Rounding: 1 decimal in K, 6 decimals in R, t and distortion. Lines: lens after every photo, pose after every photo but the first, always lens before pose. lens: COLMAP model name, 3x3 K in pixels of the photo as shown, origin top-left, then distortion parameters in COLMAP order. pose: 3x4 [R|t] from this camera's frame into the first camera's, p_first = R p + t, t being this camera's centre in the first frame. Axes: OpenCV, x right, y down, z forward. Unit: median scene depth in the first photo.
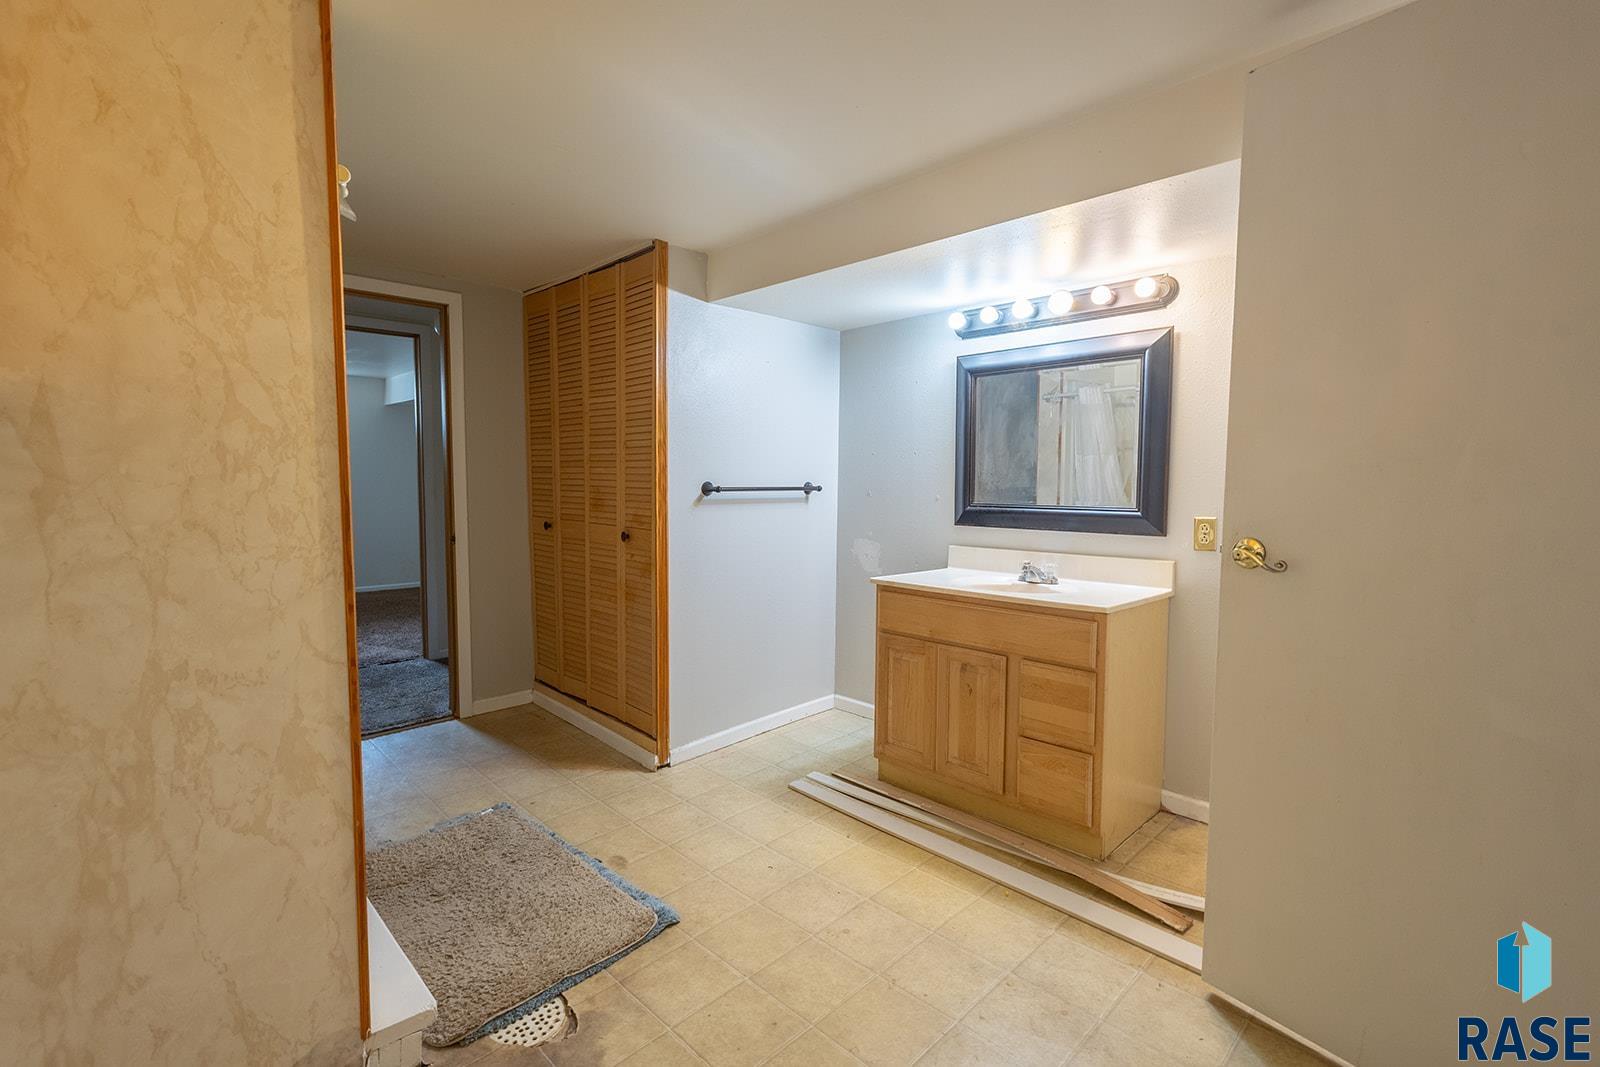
lens RADIAL K [[730.2, 0, 799.7], [0, 730.2, 534.1], [0, 0, 1]] dist [0.011409, -0.004693]
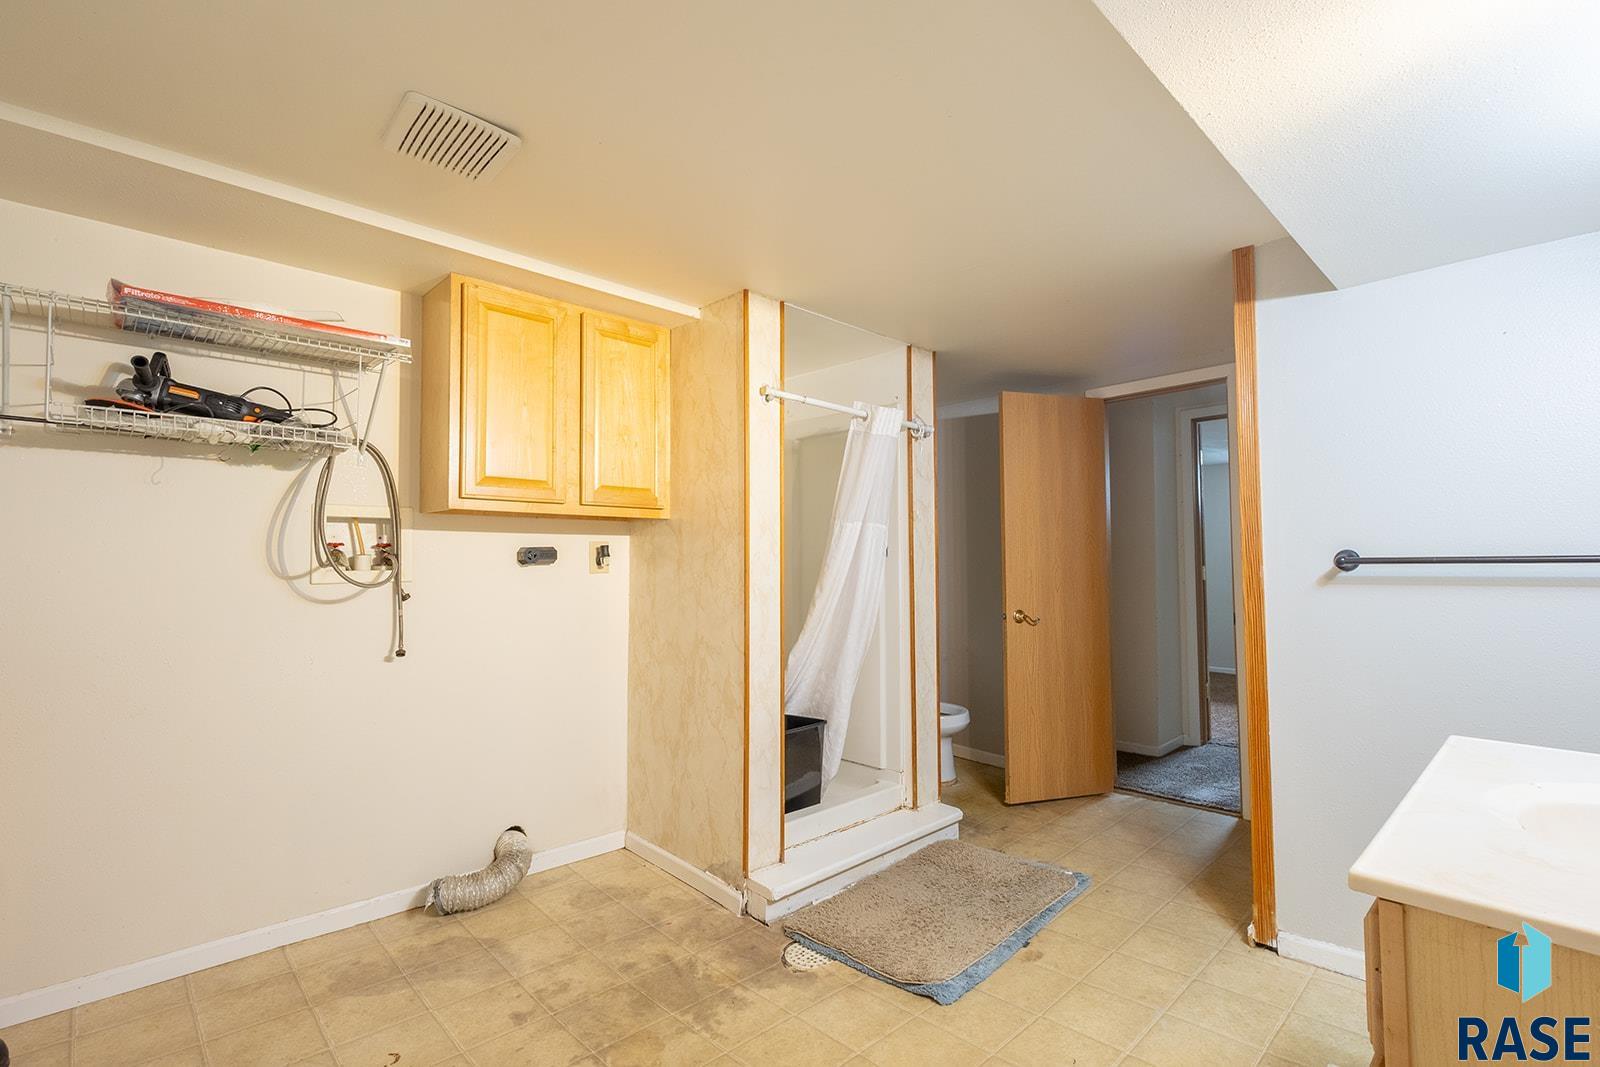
lens RADIAL K [[730.2, 0, 800.7], [0, 730.2, 534.3], [0, 0, 1]] dist [0.011409, -0.004693]
pose [[-0.003867, -0.052005, -0.998639, 1.061745], [-0.071225, 0.996125, -0.051598, -0.031462], [0.997453, 0.070928, -0.007556, 0.992751]]
